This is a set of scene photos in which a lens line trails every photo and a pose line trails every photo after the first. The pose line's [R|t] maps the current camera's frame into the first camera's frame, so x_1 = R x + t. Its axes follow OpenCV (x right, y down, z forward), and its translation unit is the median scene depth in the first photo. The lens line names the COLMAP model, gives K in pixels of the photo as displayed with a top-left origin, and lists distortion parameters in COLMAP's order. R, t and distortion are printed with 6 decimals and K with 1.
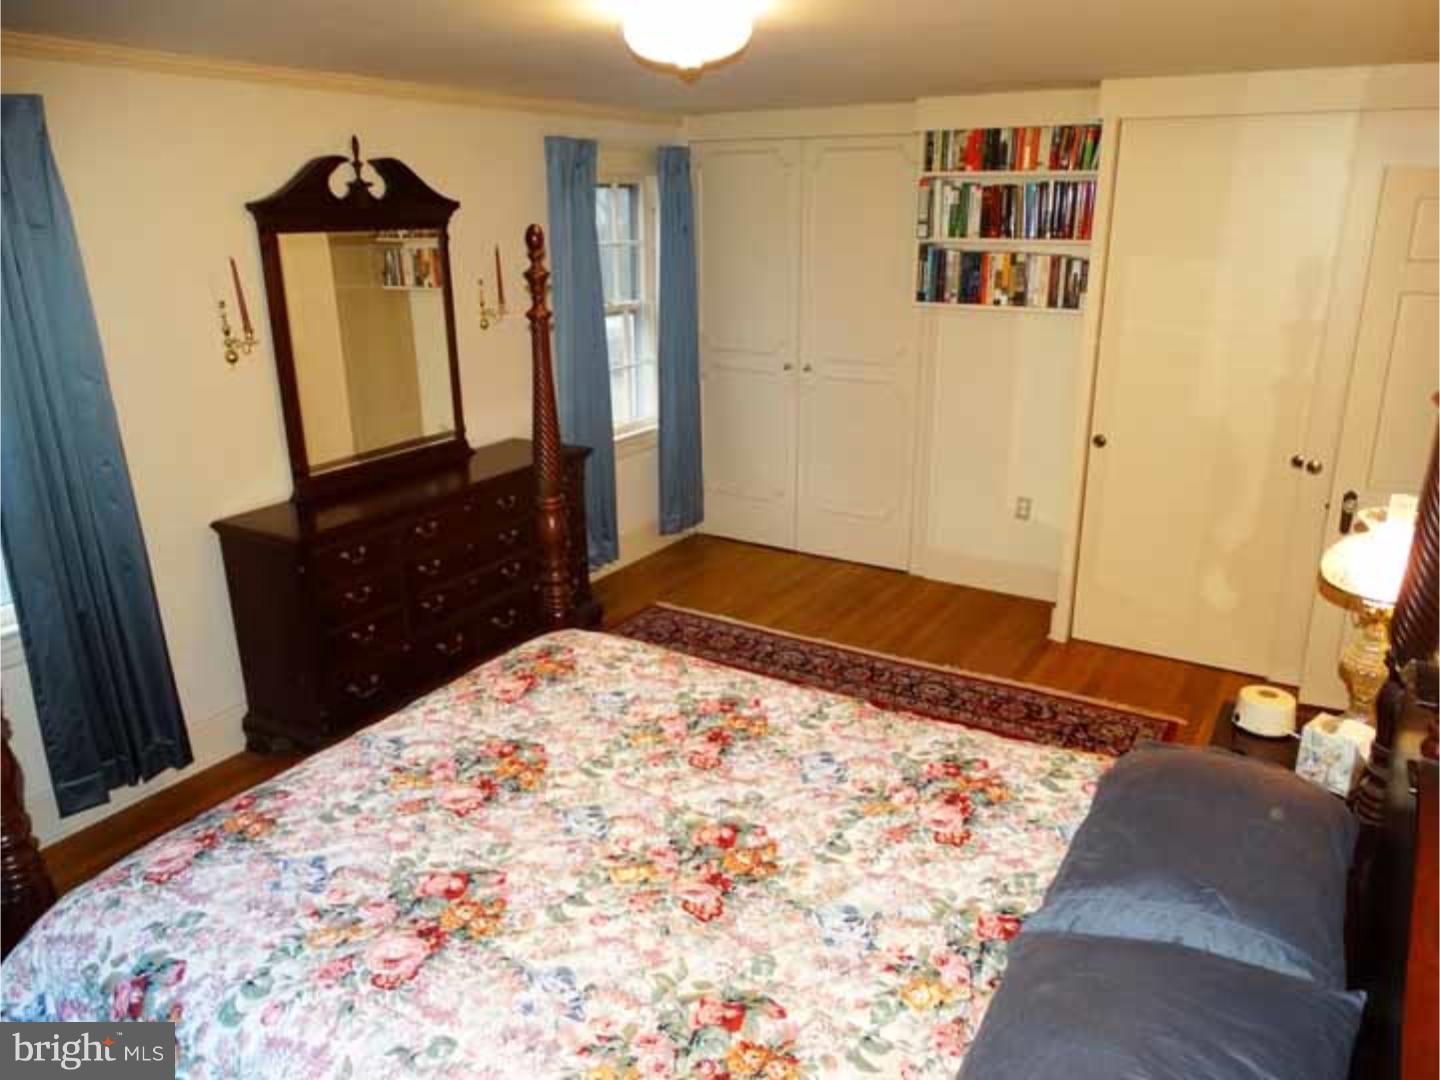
lens RADIAL K [[1063.6, 0, 673.7], [0, 1063.6, 540.4], [0, 0, 1]] dist [0.007465, -0.011203]
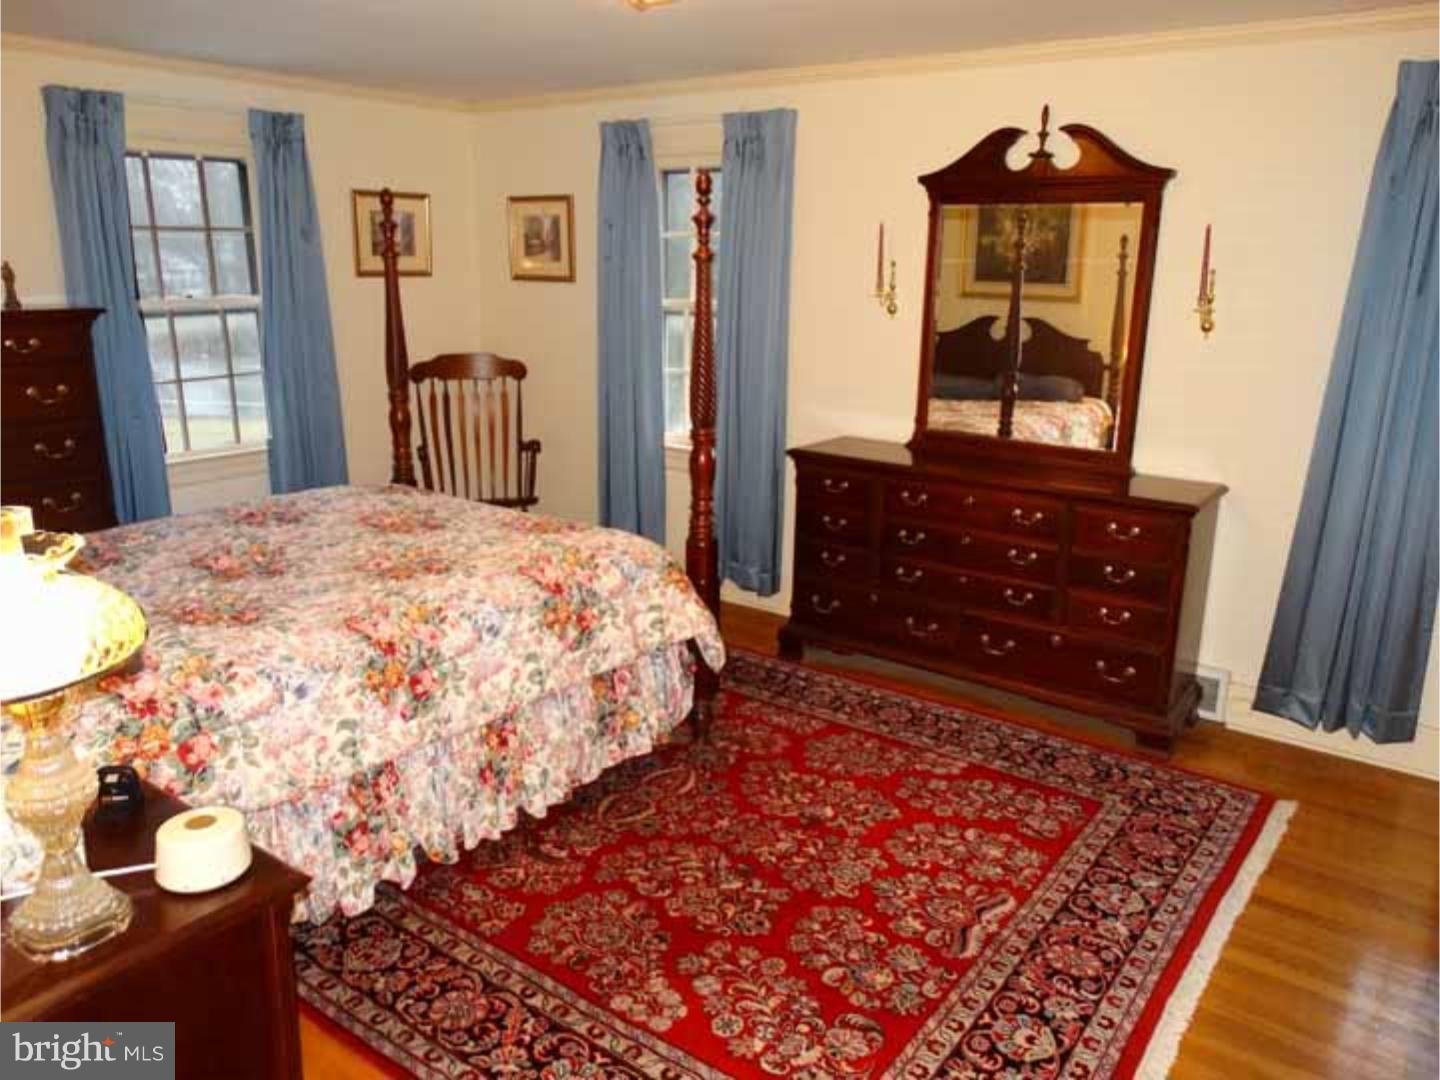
lens RADIAL K [[1063.6, 0, 673.7], [0, 1063.6, 540.4], [0, 0, 1]] dist [0.007465, -0.011203]
pose [[-0.096309, 0.263956, -0.959714, 0.765042], [-0.317061, 0.905835, 0.280955, -0.186984], [0.943502, 0.331347, -0.003550, 0.818069]]
